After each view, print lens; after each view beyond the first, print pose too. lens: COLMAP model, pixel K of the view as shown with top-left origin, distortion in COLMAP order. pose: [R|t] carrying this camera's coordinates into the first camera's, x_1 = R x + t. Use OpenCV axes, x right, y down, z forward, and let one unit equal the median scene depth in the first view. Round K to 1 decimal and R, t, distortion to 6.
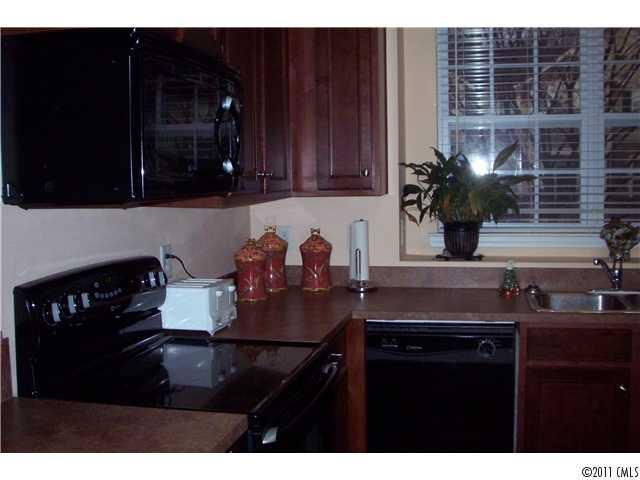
lens RADIAL K [[777.0, 0, 320.2], [0, 777.0, 241.0], [0, 0, 1]] dist [-0.109110, 0.000000]
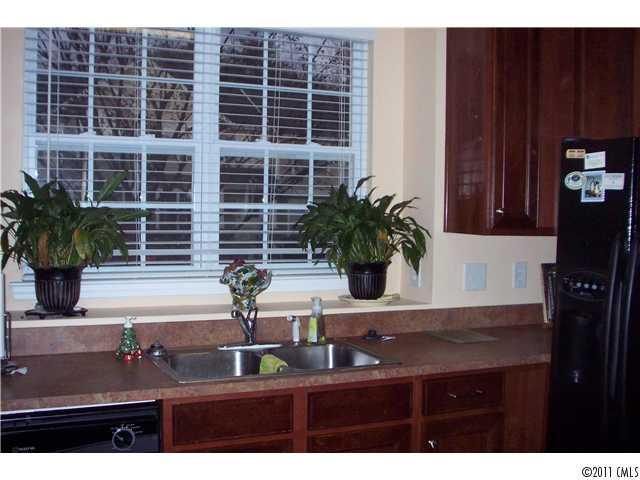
lens RADIAL K [[777.0, 0, 319.8], [0, 777.0, 239.4], [0, 0, 1]] dist [-0.109110, 0.000000]
pose [[0.823244, 0.000590, 0.567687, -0.040060], [0.025230, 0.998973, -0.037626, -0.017313], [-0.567127, 0.045298, 0.822384, 0.210463]]
